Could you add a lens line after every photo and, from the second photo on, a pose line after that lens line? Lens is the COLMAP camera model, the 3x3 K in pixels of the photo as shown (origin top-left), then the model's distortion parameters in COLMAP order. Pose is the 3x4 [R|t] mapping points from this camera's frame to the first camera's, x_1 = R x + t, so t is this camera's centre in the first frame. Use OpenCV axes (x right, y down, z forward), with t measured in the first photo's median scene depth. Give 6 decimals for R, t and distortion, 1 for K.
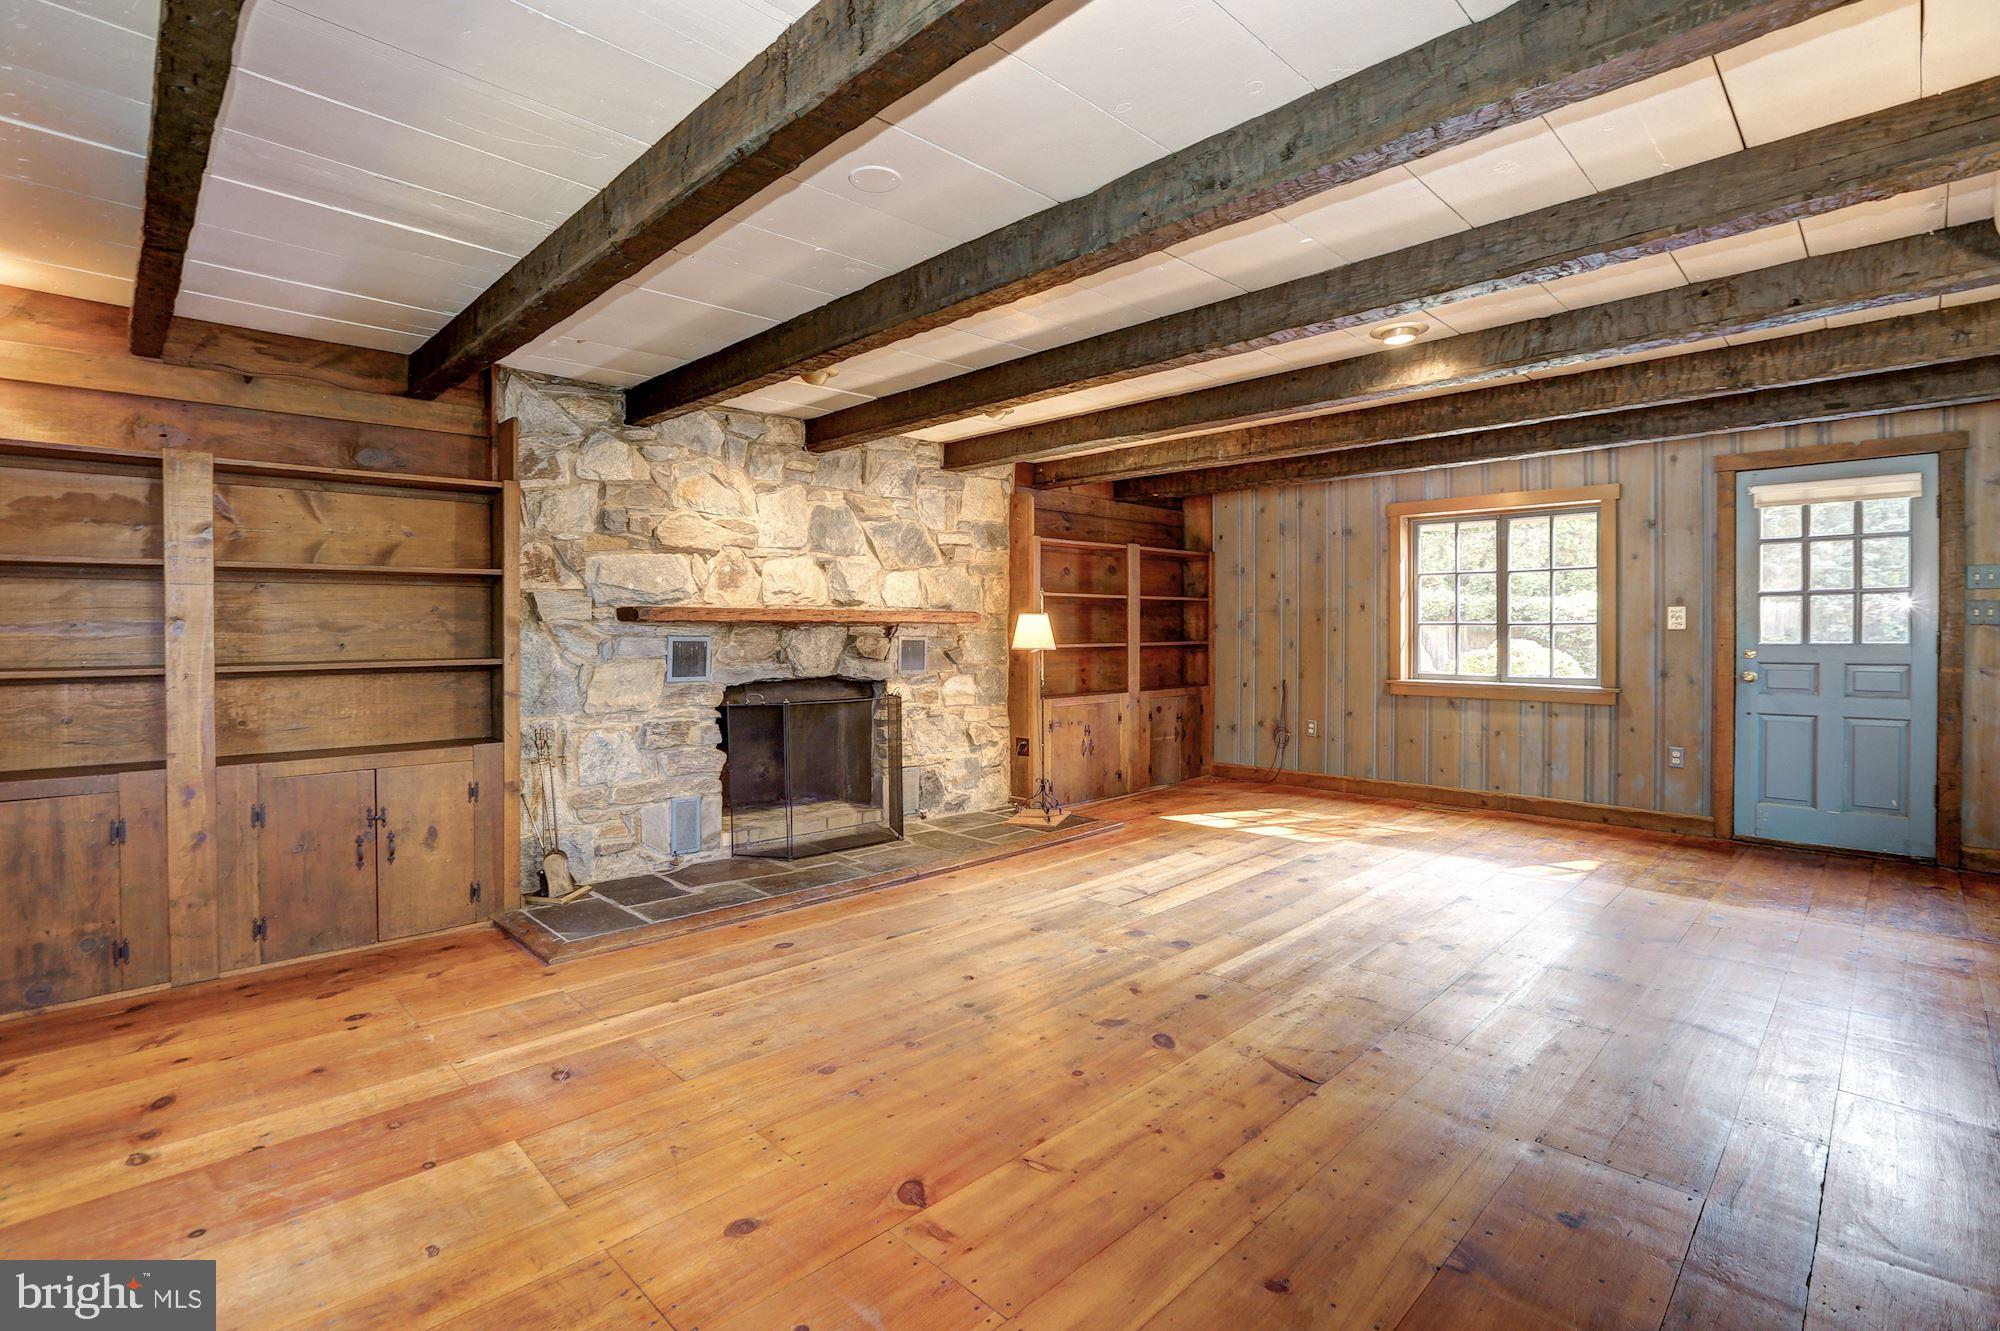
lens RADIAL K [[965.6, 0, 1000.4], [0, 965.6, 637.4], [0, 0, 1]] dist [-0.003303, -0.000162]
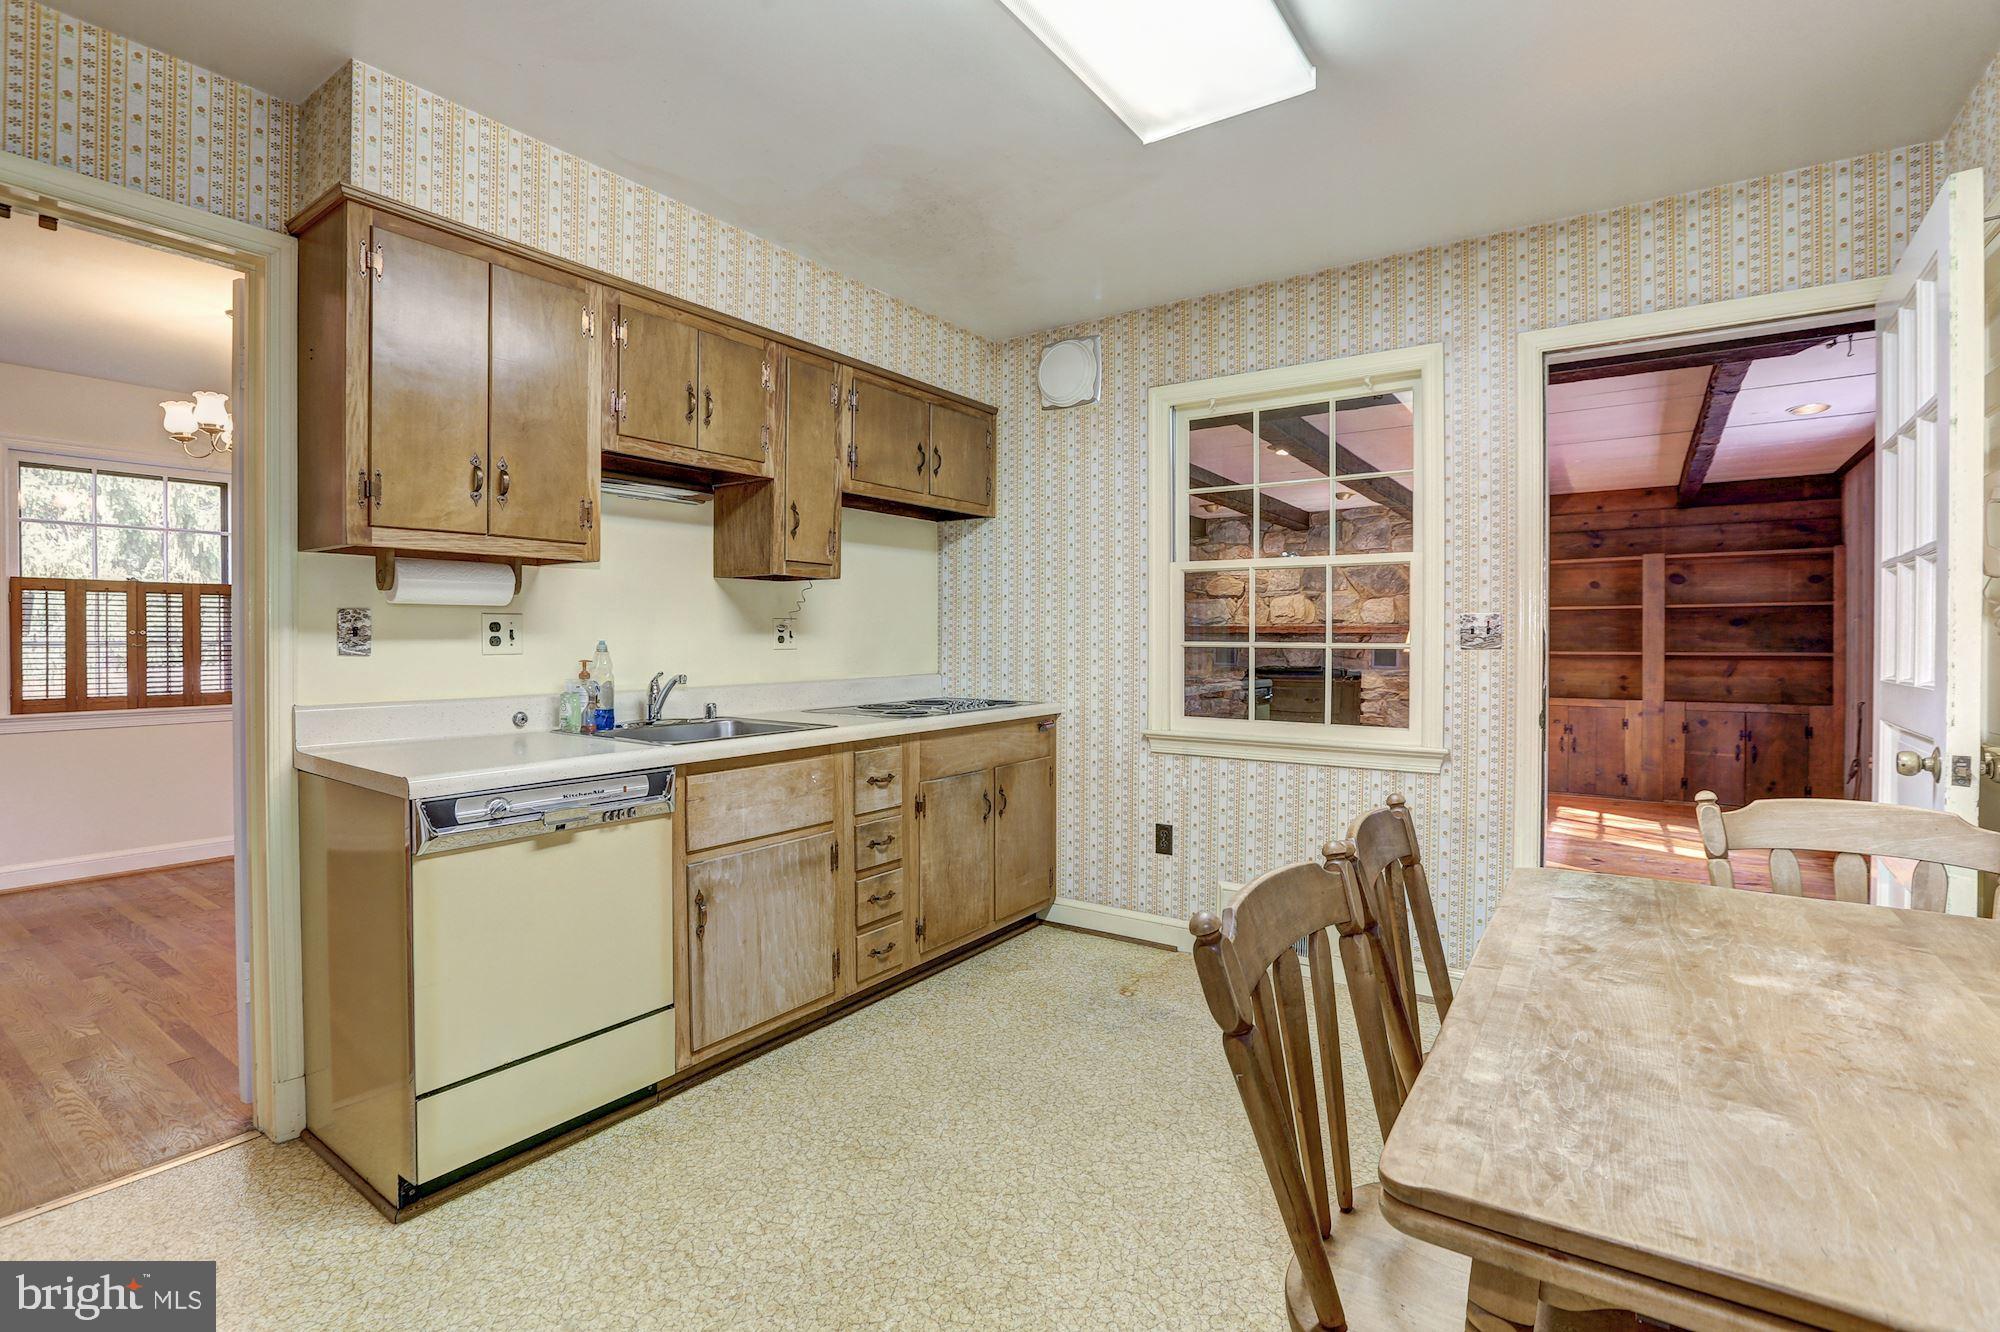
lens RADIAL K [[965.6, 0, 1000.4], [0, 965.6, 637.9], [0, 0, 1]] dist [-0.003303, -0.000162]
pose [[0.170306, -0.003018, -0.985387, 1.030537], [-0.015372, 0.999865, -0.005719, 0.007455], [0.985271, 0.016121, 0.170237, 0.157226]]
